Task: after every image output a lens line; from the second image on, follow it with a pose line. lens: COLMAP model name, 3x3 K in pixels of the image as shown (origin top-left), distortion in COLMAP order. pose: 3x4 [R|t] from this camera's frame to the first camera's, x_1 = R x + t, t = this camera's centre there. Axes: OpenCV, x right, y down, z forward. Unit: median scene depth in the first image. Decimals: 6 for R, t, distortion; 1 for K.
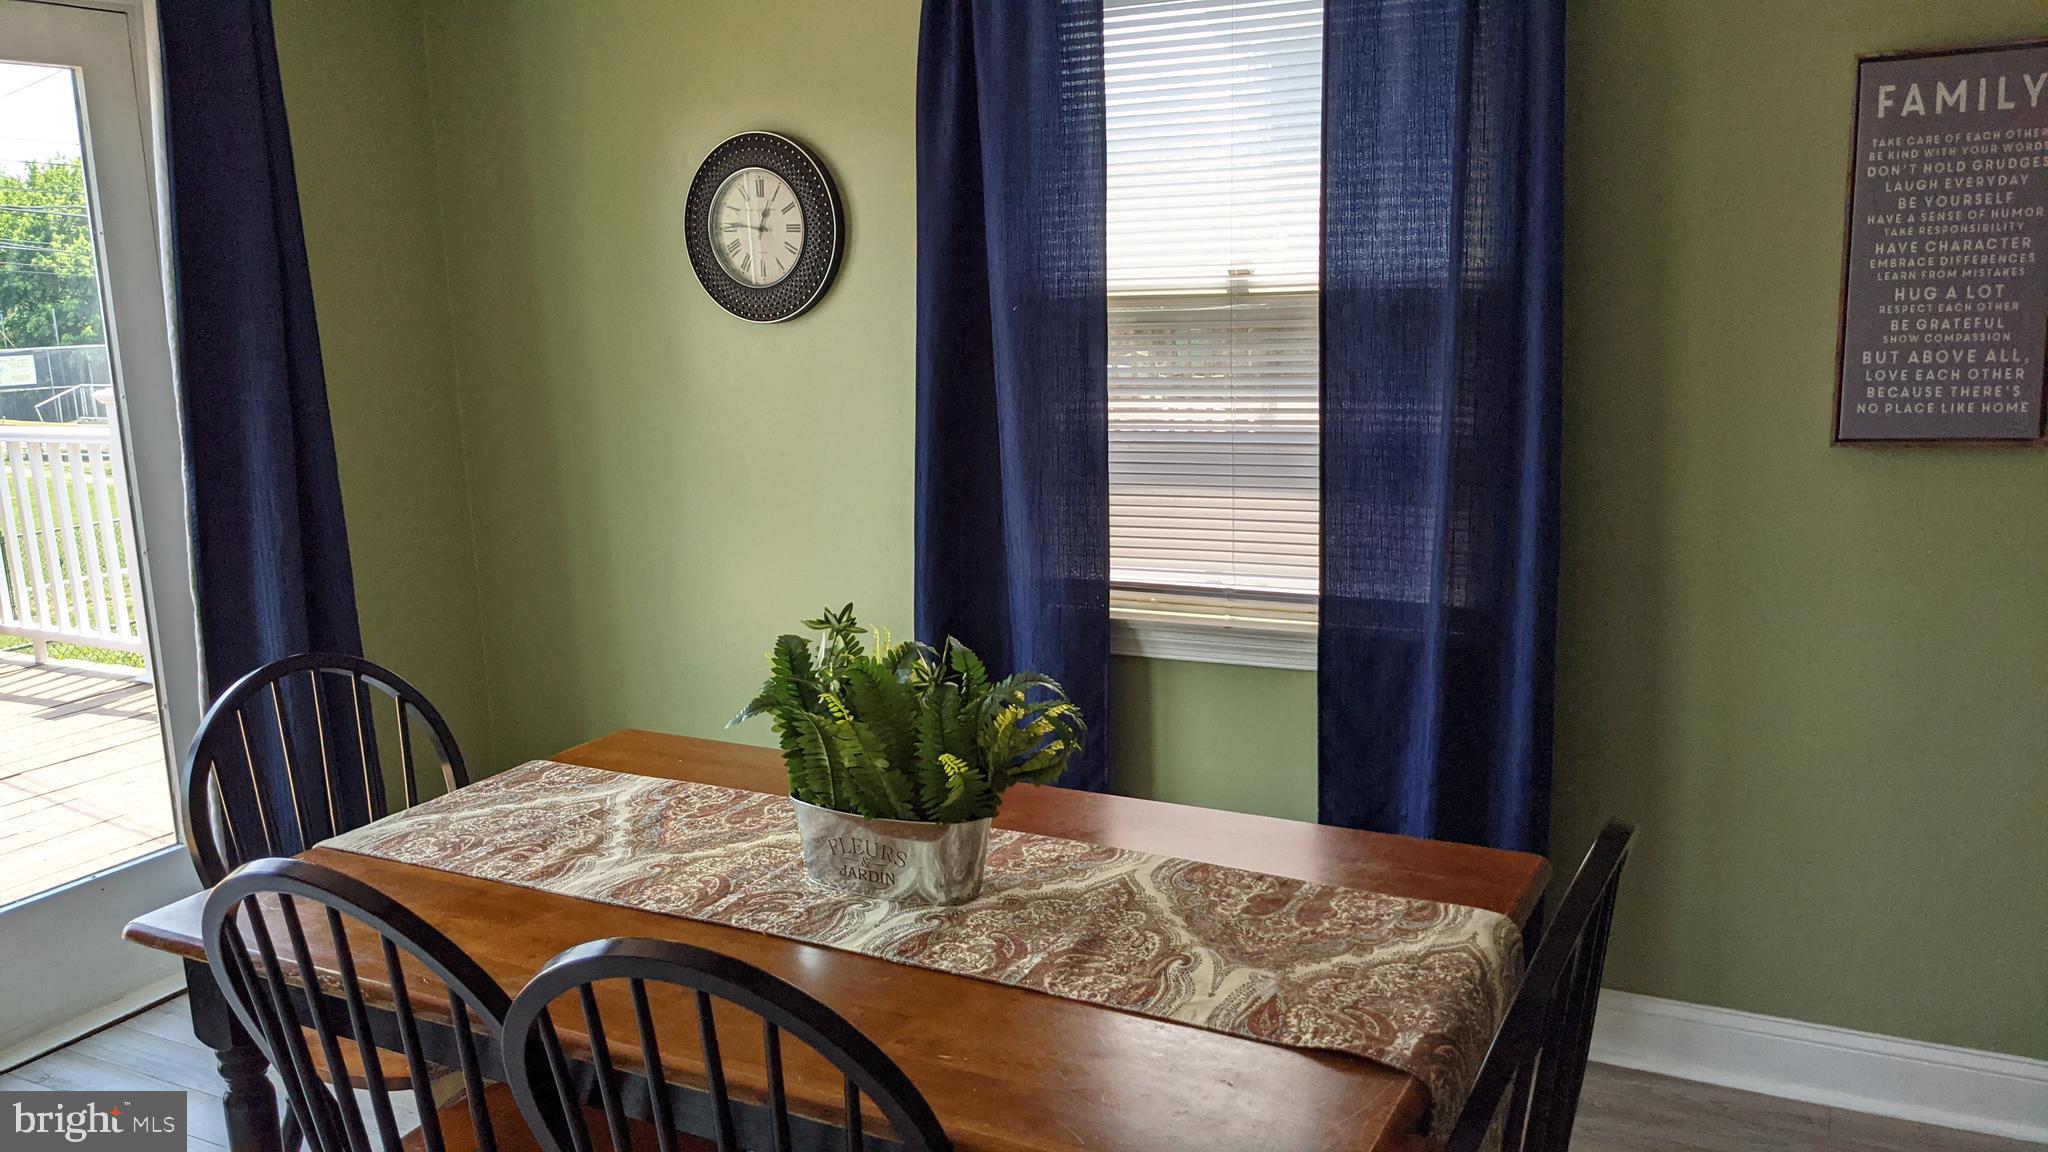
lens RADIAL K [[1636.9, 0, 979.1], [0, 1636.9, 589.8], [0, 0, 1]] dist [0.074344, -0.123931]
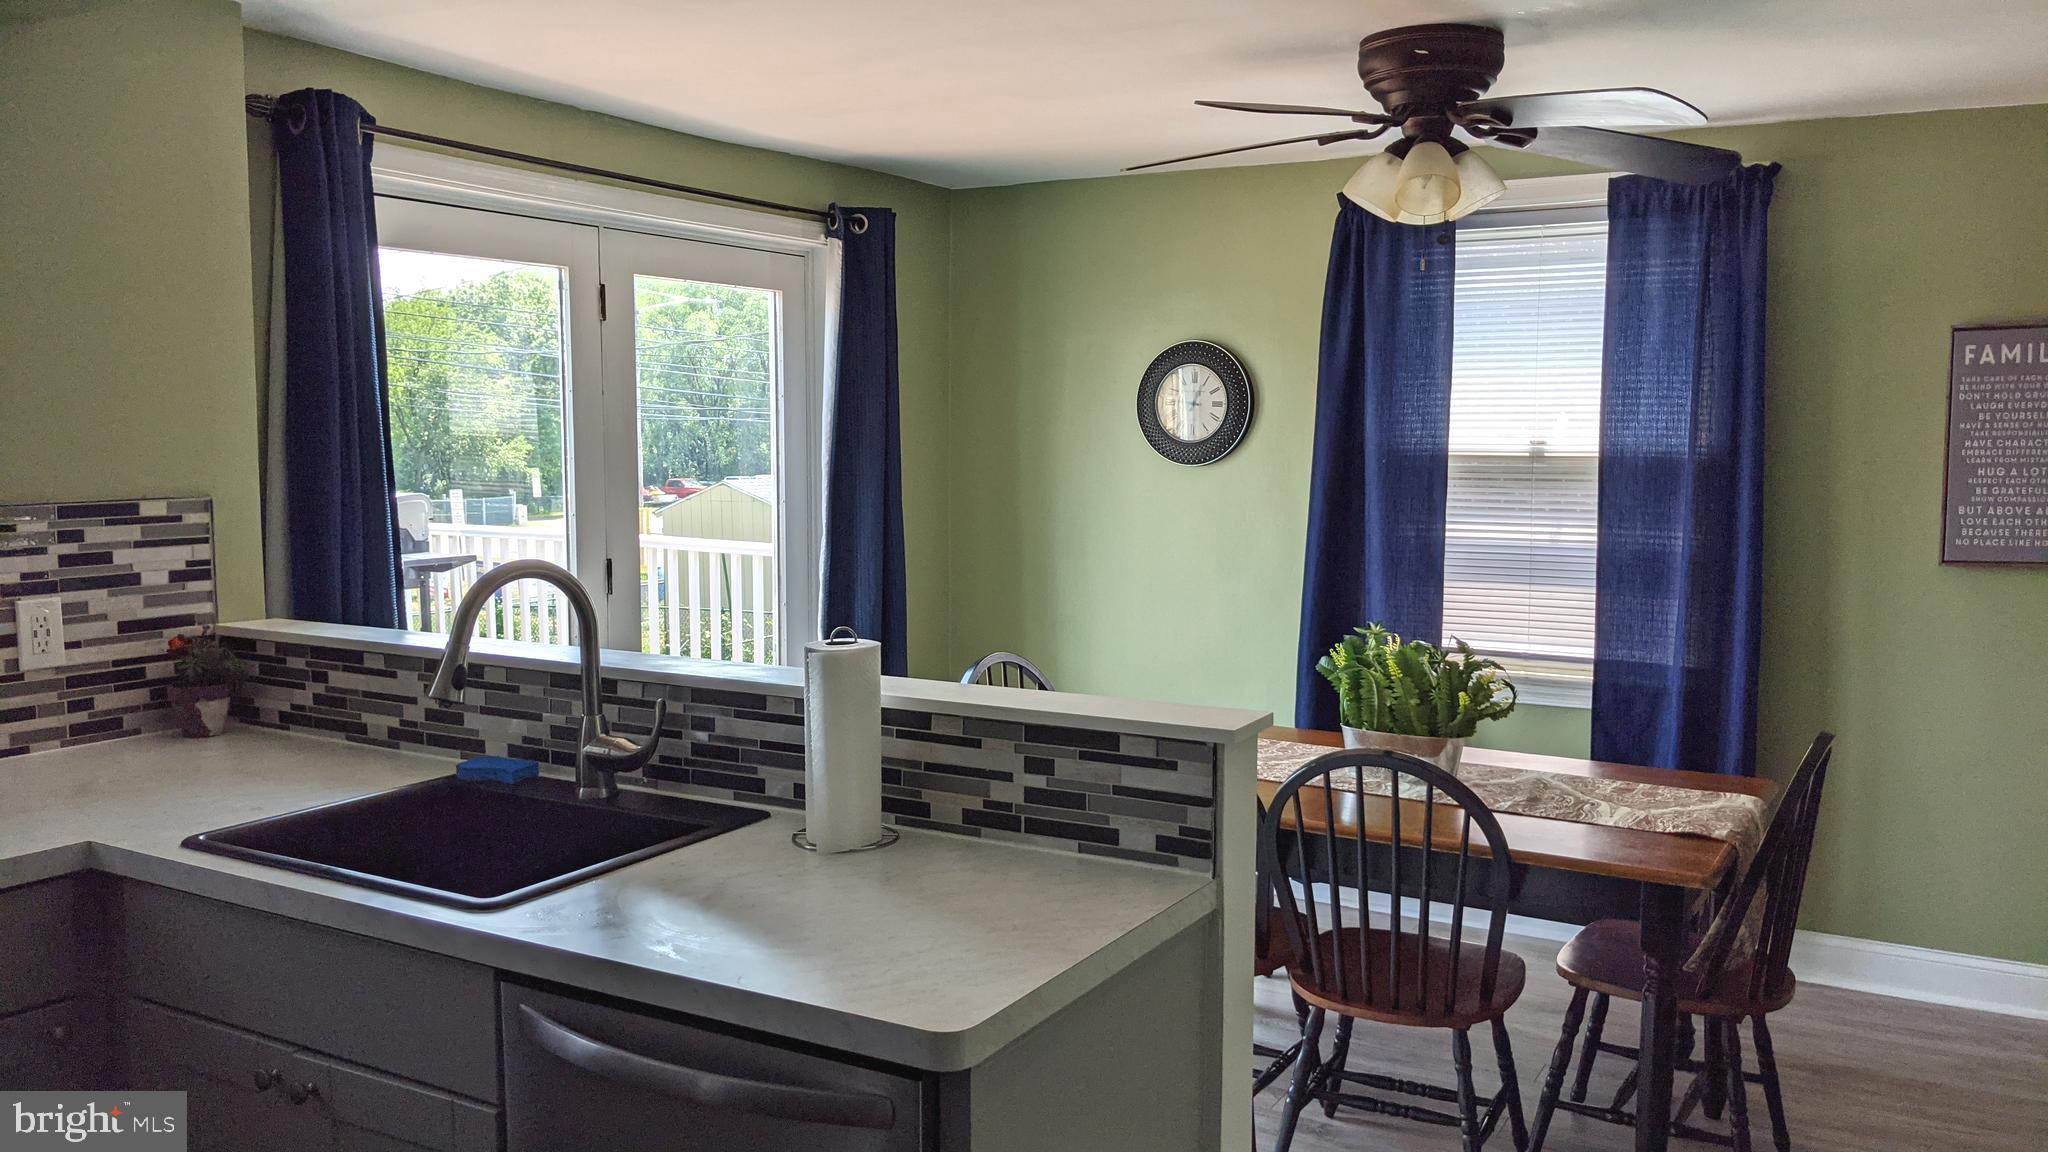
lens RADIAL K [[1636.9, 0, 1012.6], [0, 1636.9, 568.8], [0, 0, 1]] dist [0.074344, -0.123931]
pose [[0.998322, 0.034408, -0.046567, -0.272018], [-0.038908, 0.994281, -0.099458, 0.099545], [0.042879, 0.101103, 0.993952, -0.559834]]
